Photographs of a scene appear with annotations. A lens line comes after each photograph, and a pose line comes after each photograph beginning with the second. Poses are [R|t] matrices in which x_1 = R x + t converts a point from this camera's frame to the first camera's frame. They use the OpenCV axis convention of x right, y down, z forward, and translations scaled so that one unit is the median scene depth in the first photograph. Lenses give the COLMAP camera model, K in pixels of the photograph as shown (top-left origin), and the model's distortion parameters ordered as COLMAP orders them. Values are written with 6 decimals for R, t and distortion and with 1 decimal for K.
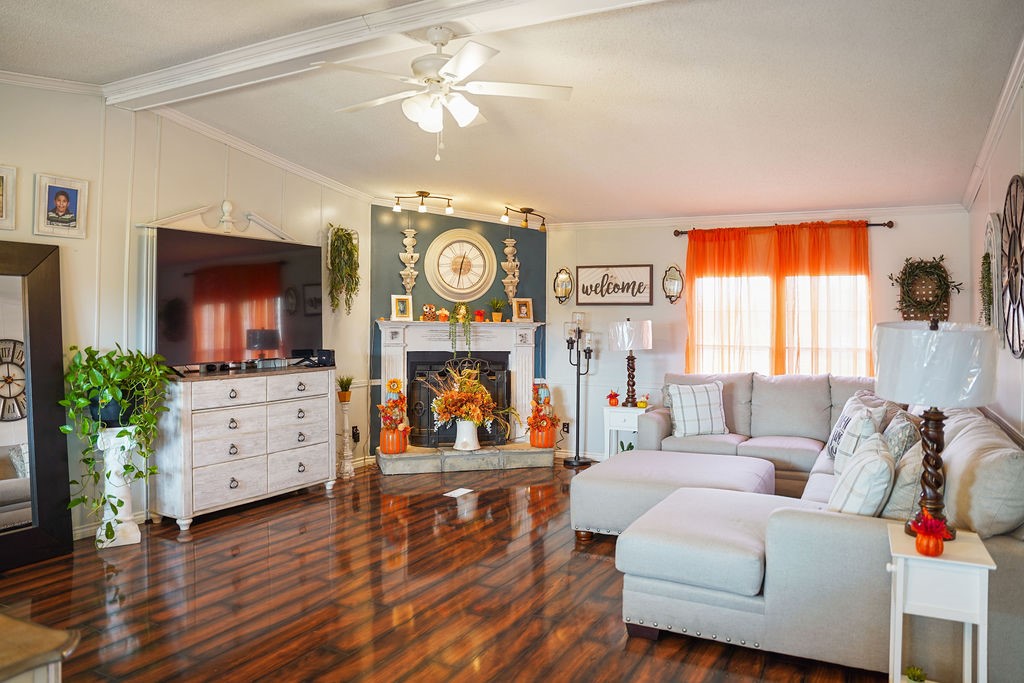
lens RADIAL K [[742.8, 0, 508.2], [0, 742.8, 290.9], [0, 0, 1]] dist [-0.117599, 0.070022]
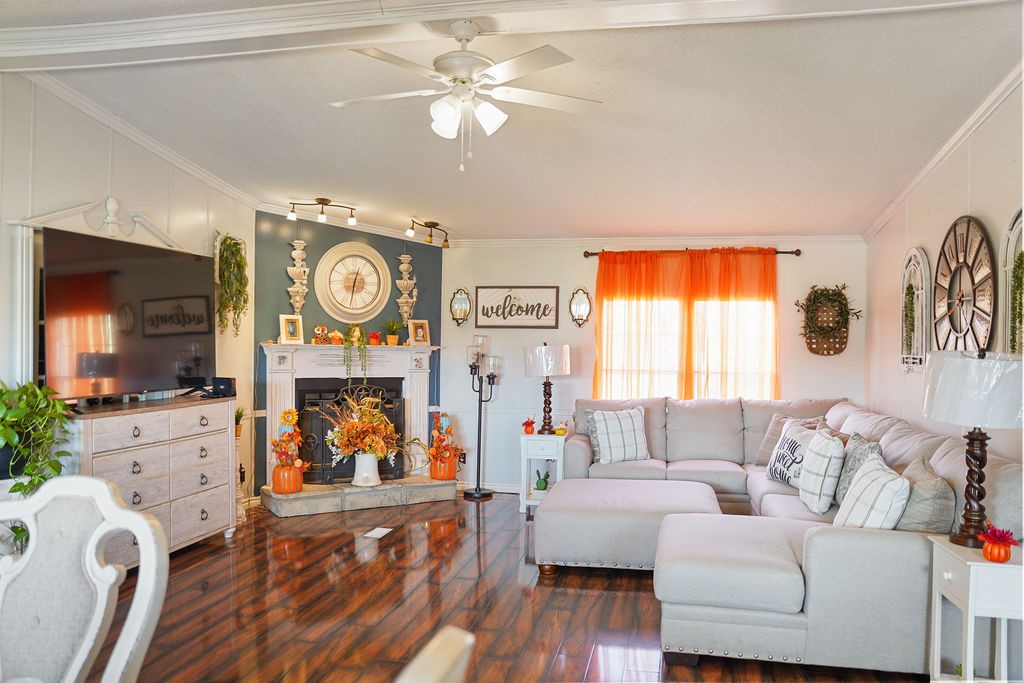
lens RADIAL K [[798.1, 0, 512.0], [0, 798.1, 341.5], [0, 0, 1]] dist [-0.047105, 0.004357]
pose [[0.964190, 0.003457, 0.265189, -0.150939], [-0.013527, 0.999255, 0.036156, -0.000576], [-0.264867, -0.038449, 0.963518, 0.014763]]
